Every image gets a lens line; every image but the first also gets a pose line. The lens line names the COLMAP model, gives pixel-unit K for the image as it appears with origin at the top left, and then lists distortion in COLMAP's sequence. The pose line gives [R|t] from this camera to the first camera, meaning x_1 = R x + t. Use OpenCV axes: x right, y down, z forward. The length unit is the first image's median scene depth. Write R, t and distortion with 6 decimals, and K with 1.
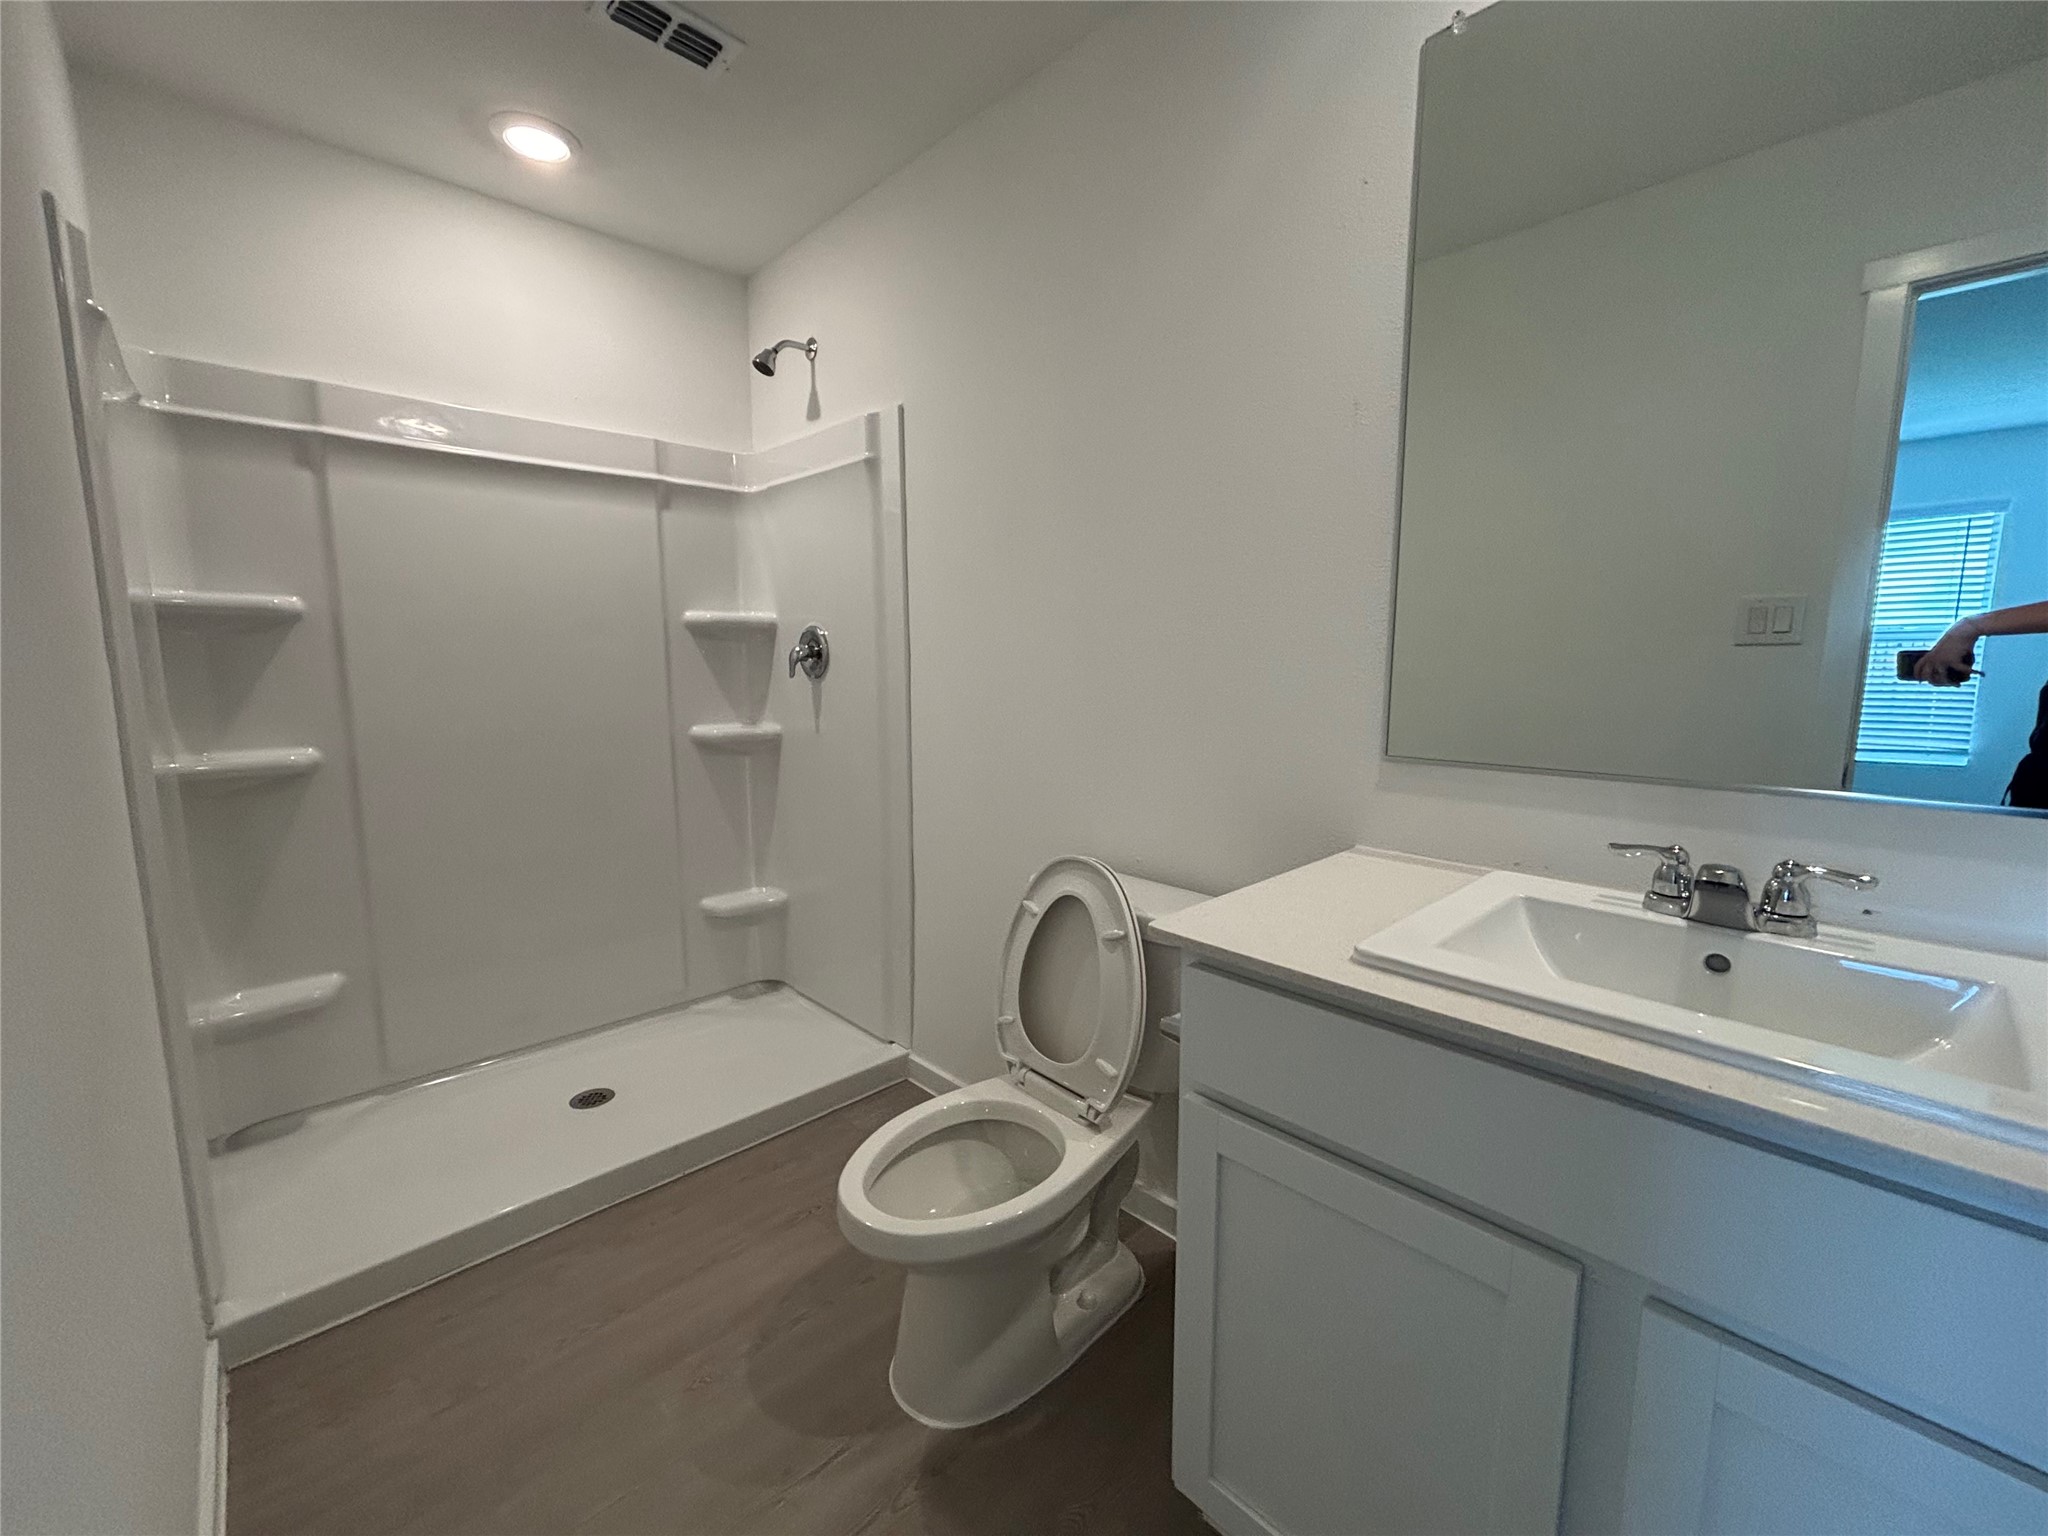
lens RADIAL K [[829.5, 0, 1025.5], [0, 829.5, 763.7], [0, 0, 1]] dist [0.002056, -0.000319]
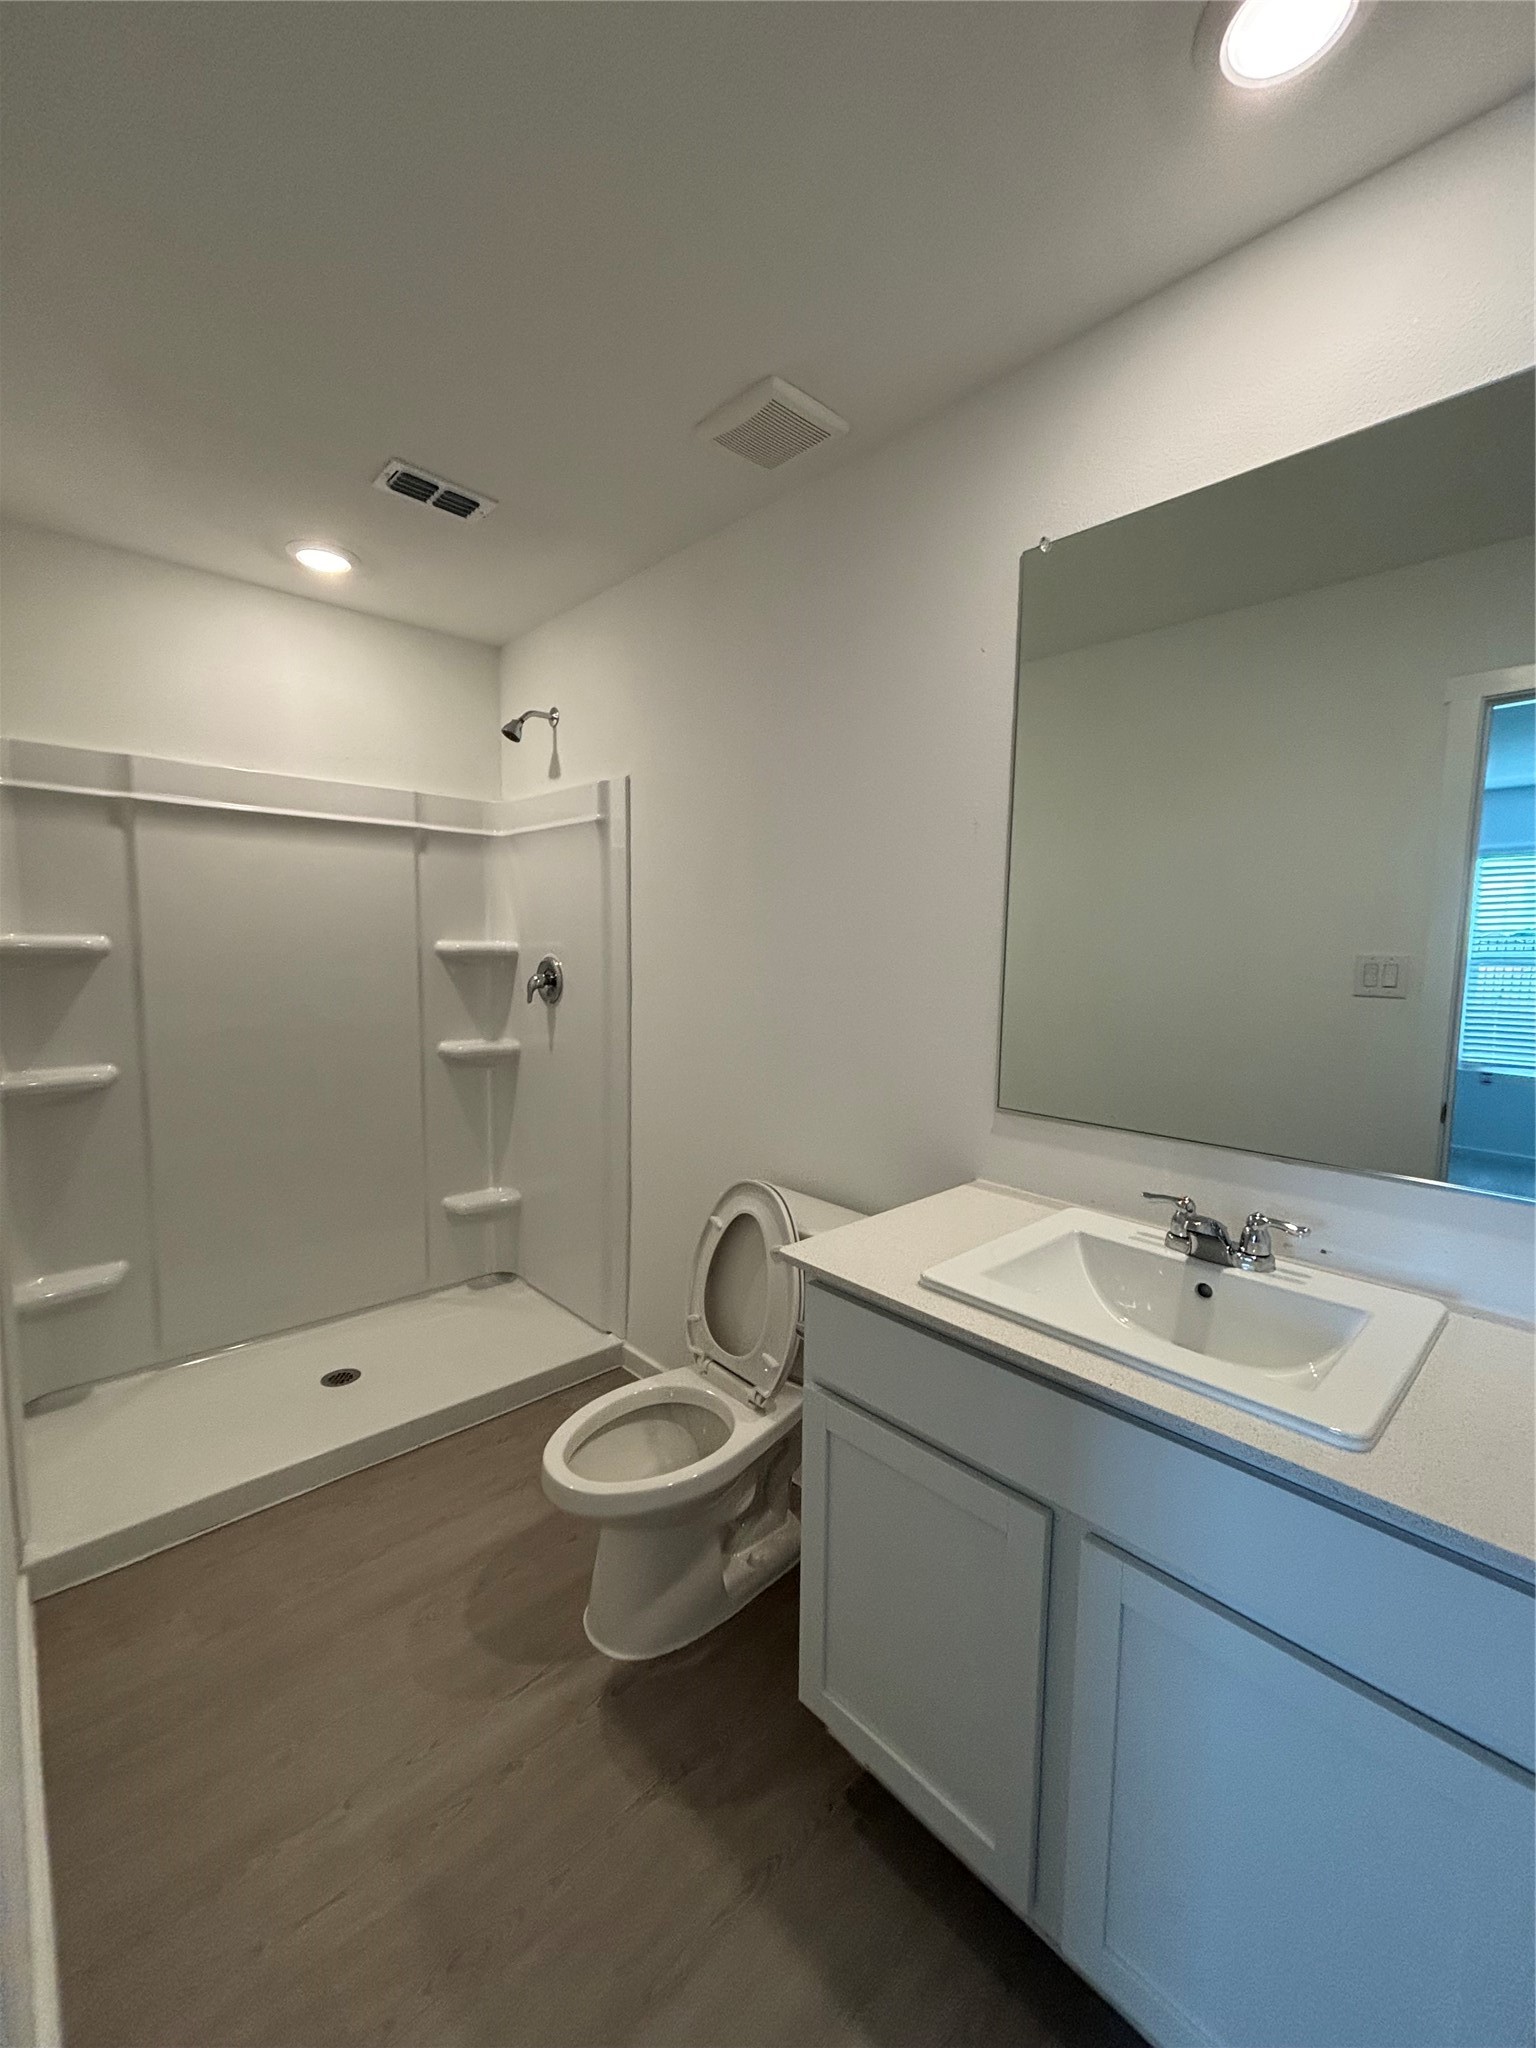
lens RADIAL K [[829.5, 0, 768.3], [0, 829.5, 1020.3], [0, 0, 1]] dist [0.002056, -0.000319]
pose [[0.999805, 0.017546, -0.009055, 0.082690], [-0.017848, 0.999250, -0.034353, -0.072959], [0.008445, 0.034508, 0.999369, -0.188166]]
